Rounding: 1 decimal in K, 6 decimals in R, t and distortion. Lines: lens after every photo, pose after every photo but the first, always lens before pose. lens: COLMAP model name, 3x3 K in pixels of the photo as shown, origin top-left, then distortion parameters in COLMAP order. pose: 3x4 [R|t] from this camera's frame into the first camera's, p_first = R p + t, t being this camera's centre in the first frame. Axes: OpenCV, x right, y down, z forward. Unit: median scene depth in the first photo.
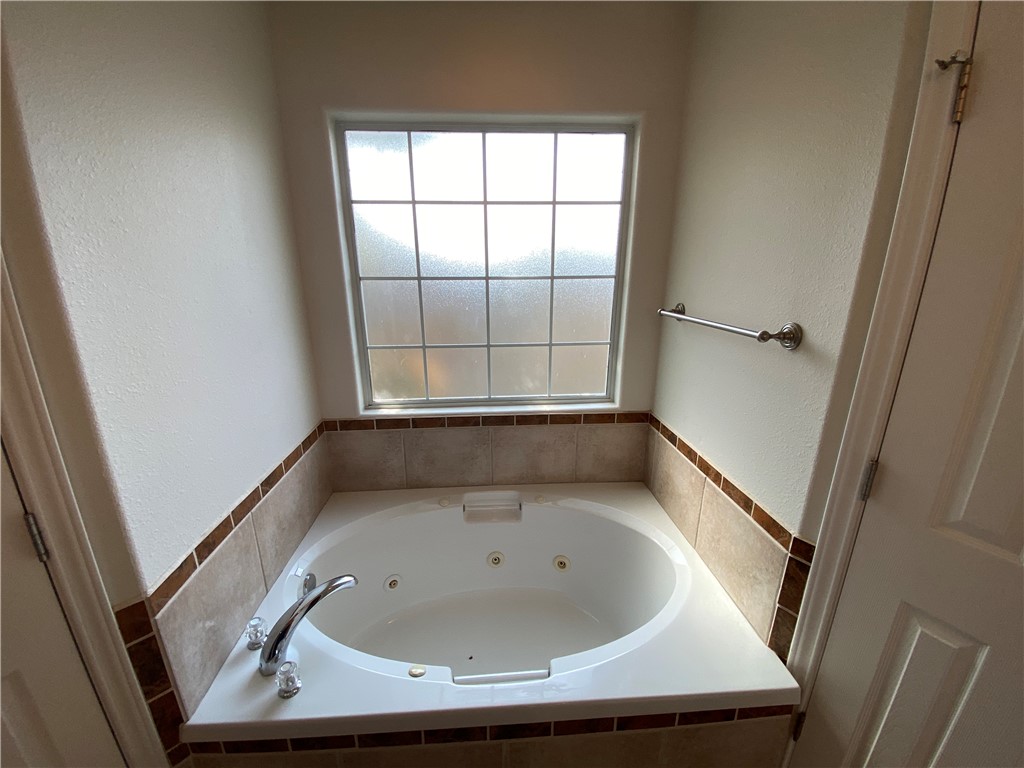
lens RADIAL K [[415.0, 0, 507.3], [0, 415.0, 387.4], [0, 0, 1]] dist [0.038564, -0.031590]
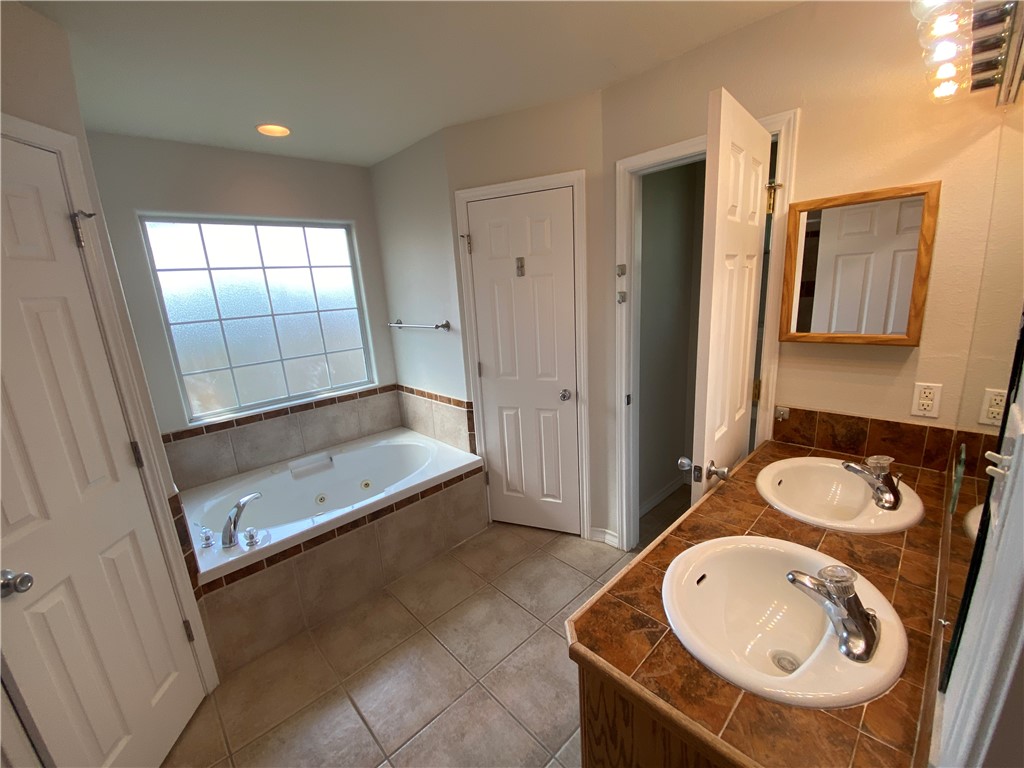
lens RADIAL K [[415.0, 0, 507.3], [0, 415.0, 387.4], [0, 0, 1]] dist [0.038564, -0.031590]
pose [[0.774728, -0.195451, 0.601328, -0.384410], [0.236407, 0.971589, 0.011221, 0.187848], [-0.586437, 0.133465, 0.798923, -0.728131]]
